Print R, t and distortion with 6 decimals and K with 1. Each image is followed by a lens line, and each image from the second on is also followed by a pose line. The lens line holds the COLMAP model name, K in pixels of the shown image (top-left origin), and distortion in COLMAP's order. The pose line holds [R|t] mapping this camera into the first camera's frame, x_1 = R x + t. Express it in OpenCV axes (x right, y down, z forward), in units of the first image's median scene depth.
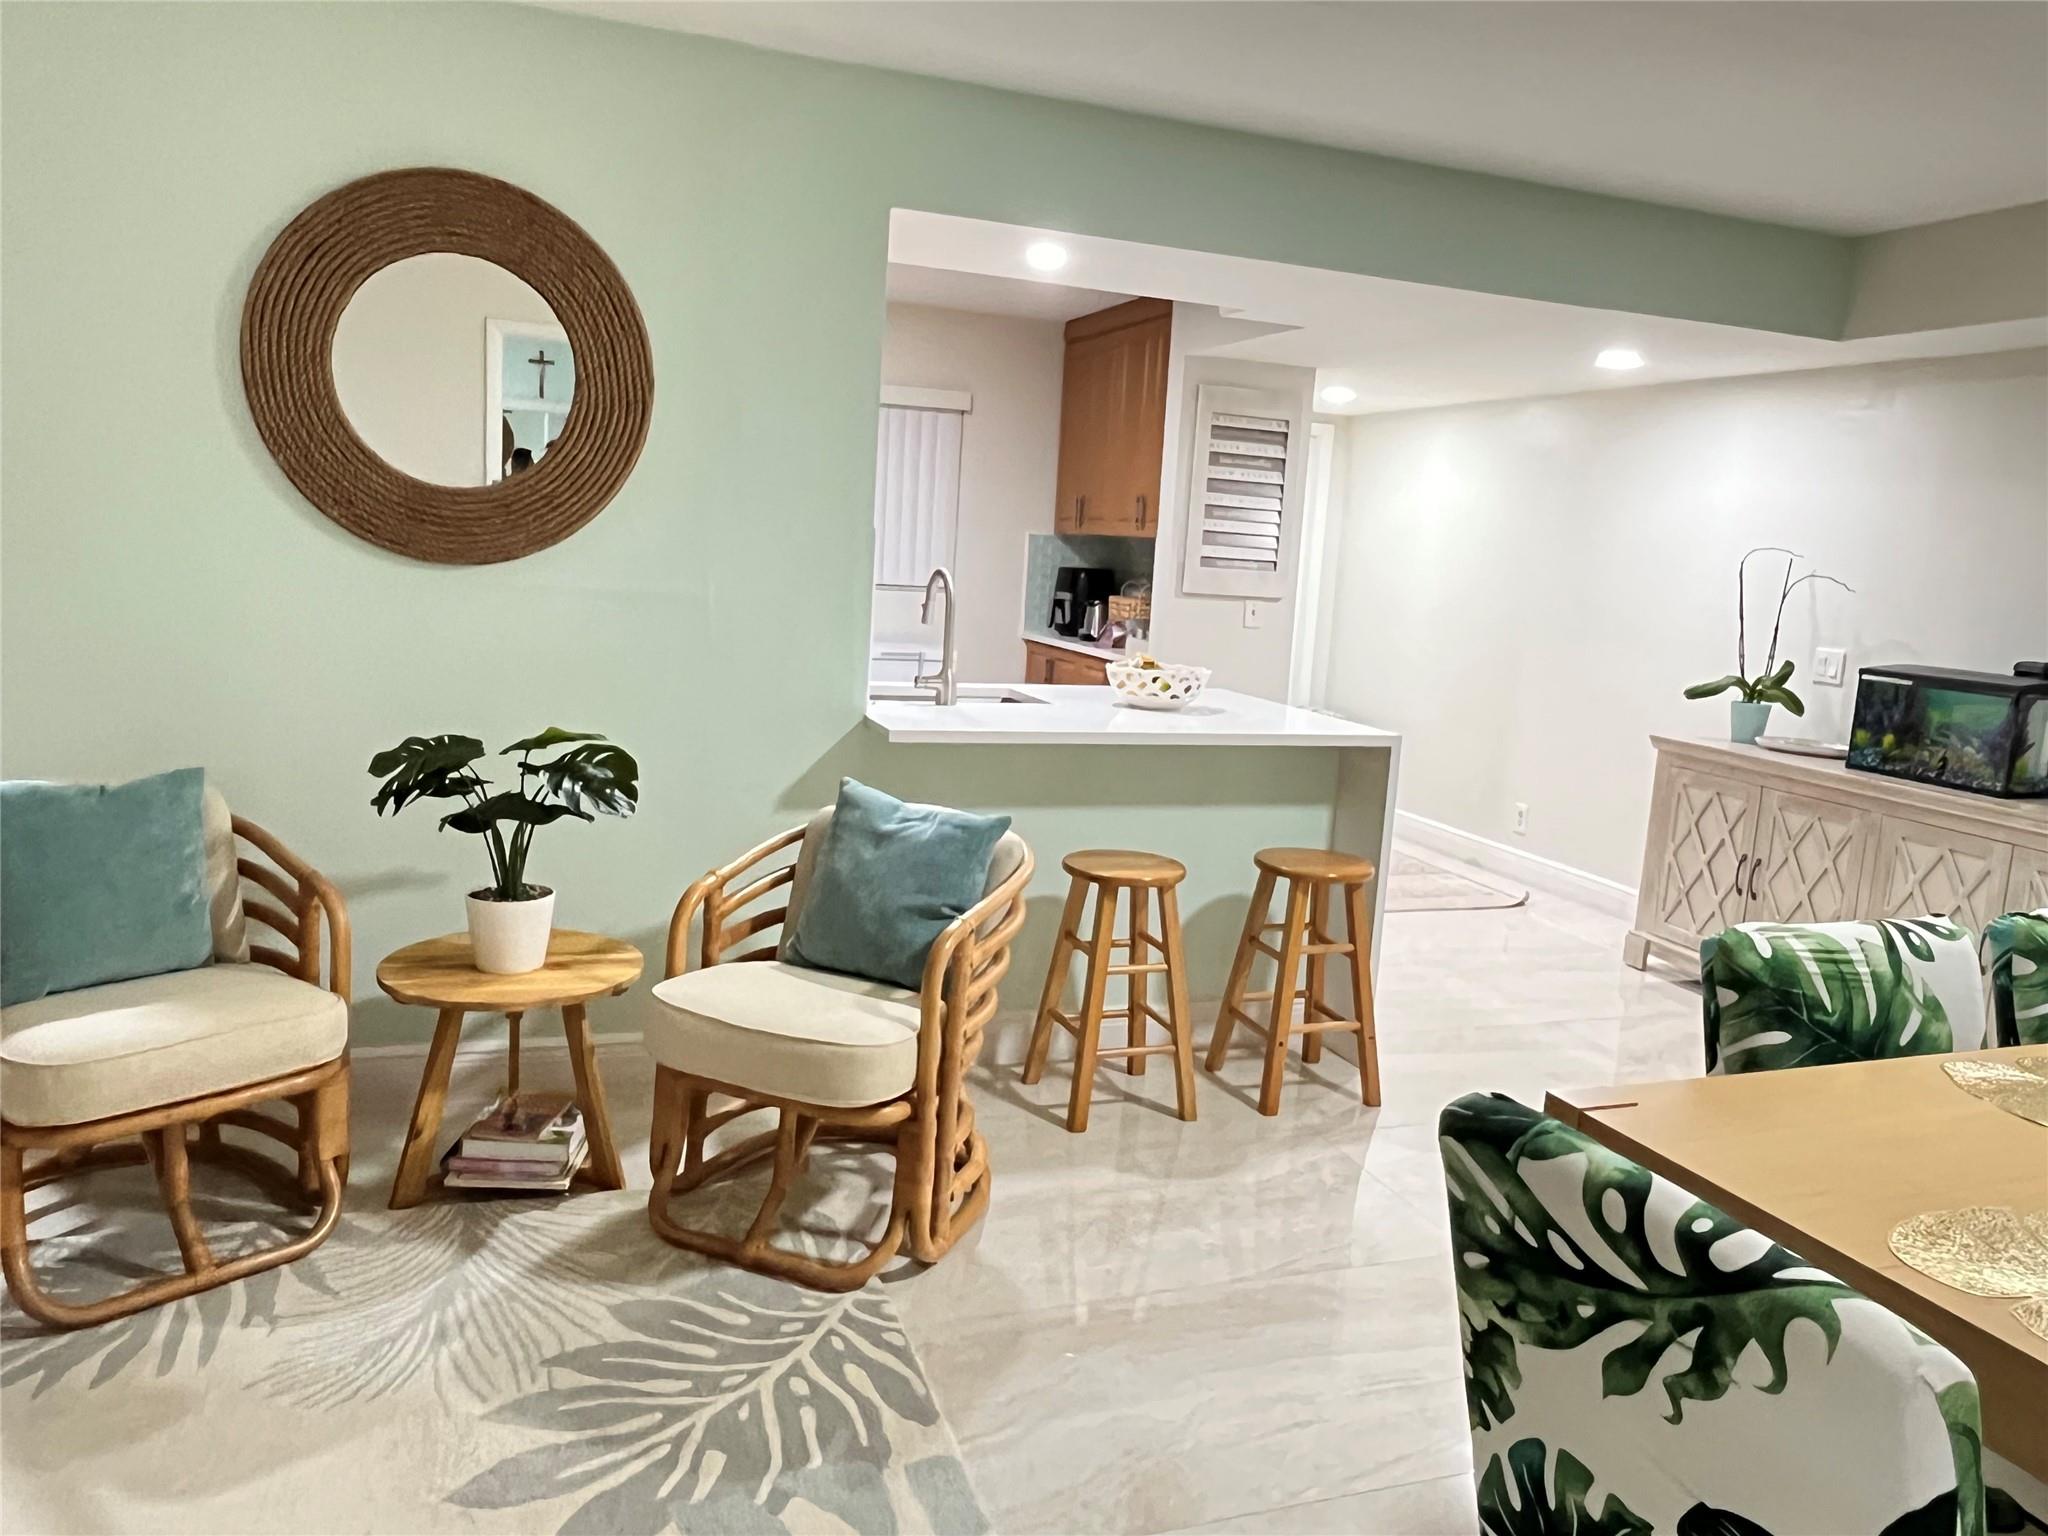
lens RADIAL K [[1473.8, 0, 1024.0], [0, 1473.8, 768.0], [0, 0, 1]] dist [-0.002270, -0.000194]
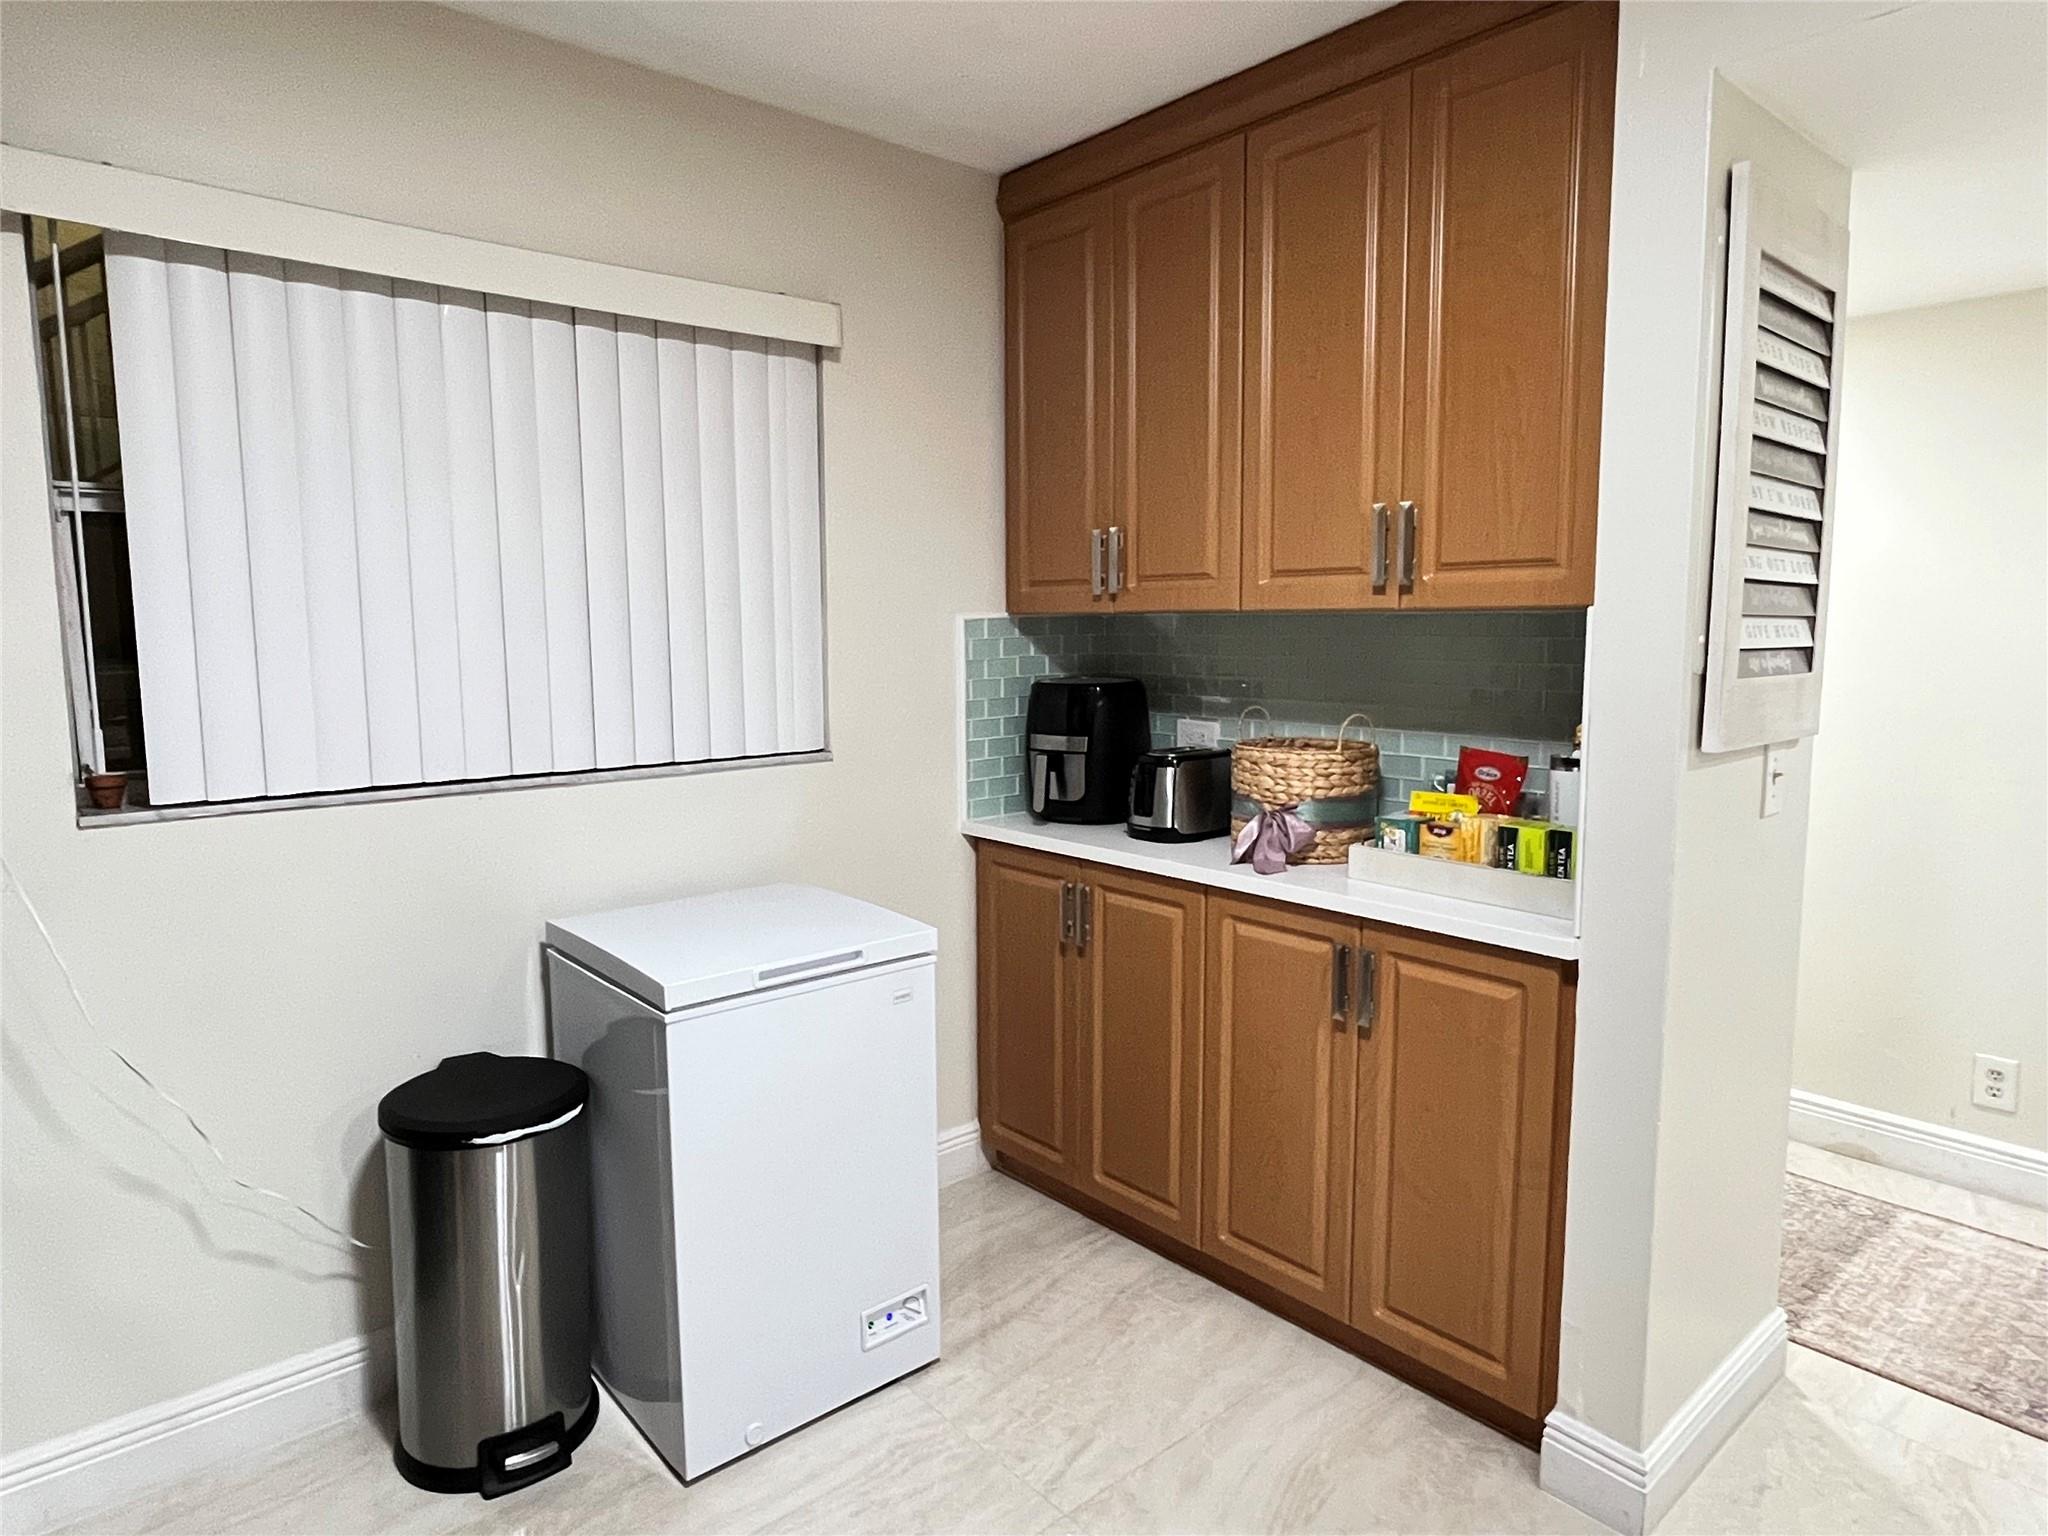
lens RADIAL K [[1208.9, 0, 1026.2], [0, 1208.9, 758.0], [0, 0, 1]] dist [-0.004334, 0.000198]
pose [[0.930709, -0.105835, 0.350113, -0.126396], [0.116563, 0.993136, -0.009646, -0.113007], [-0.346689, 0.049788, 0.936658, 0.658225]]
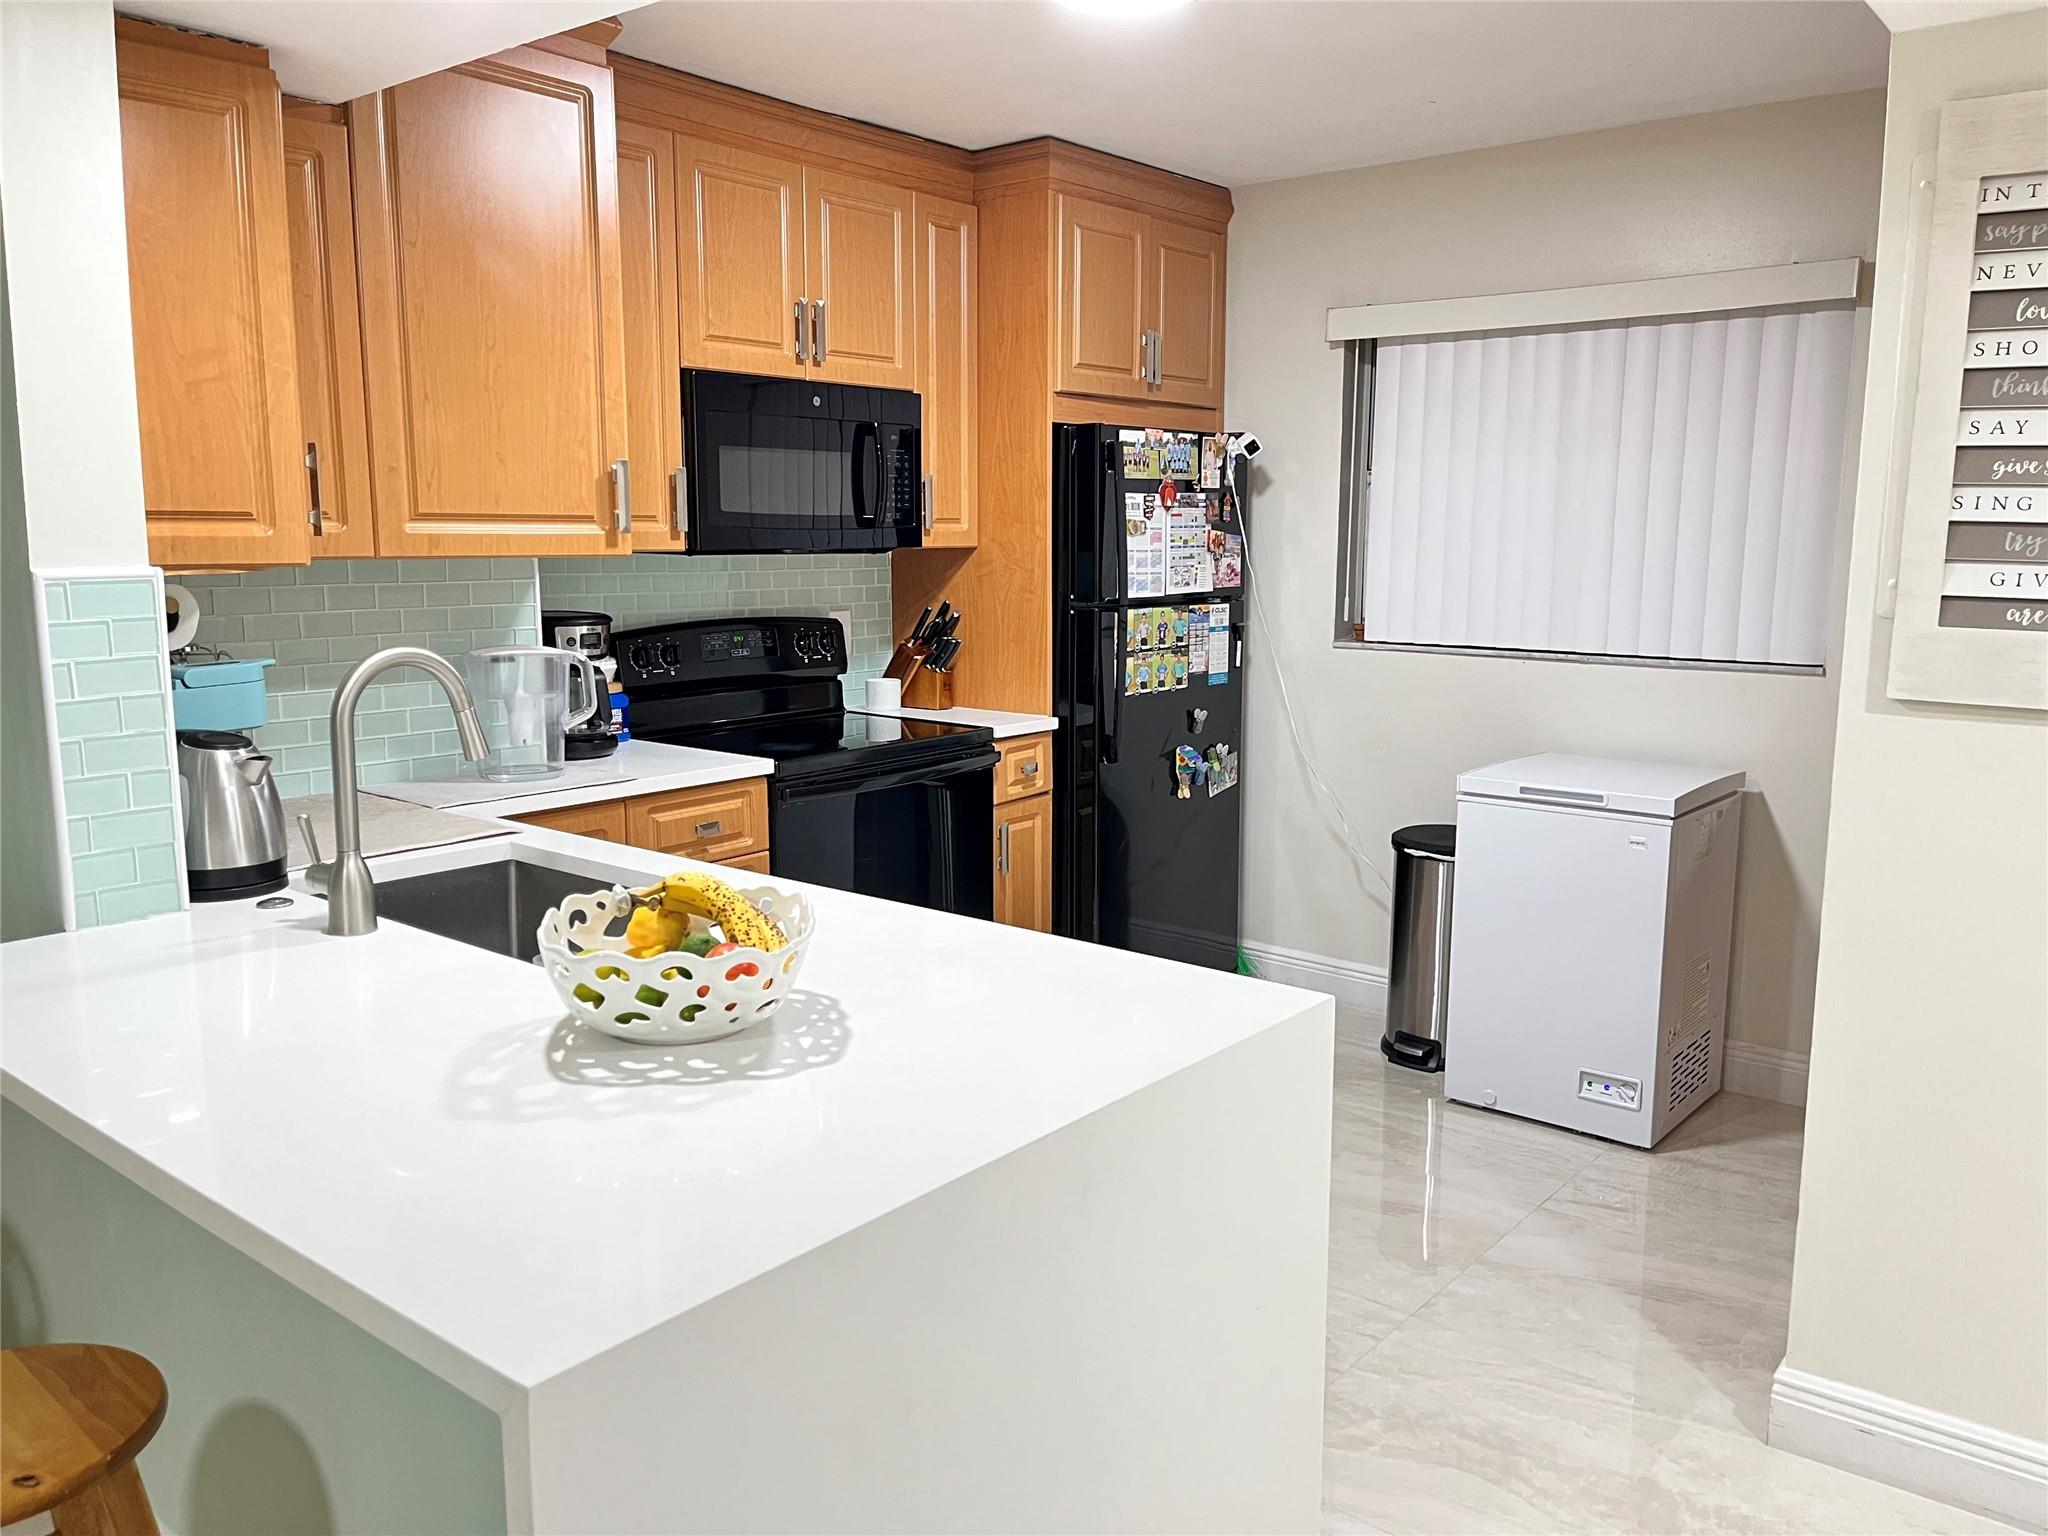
lens RADIAL K [[1555.7, 0, 1024.2], [0, 1555.7, 773.3], [0, 0, 1]] dist [0.062763, -0.085230]
pose [[0.503712, 0.076048, -0.860518, 0.283141], [-0.105107, 0.994112, 0.026330, -0.074600], [0.857454, 0.077184, 0.508740, 0.525942]]
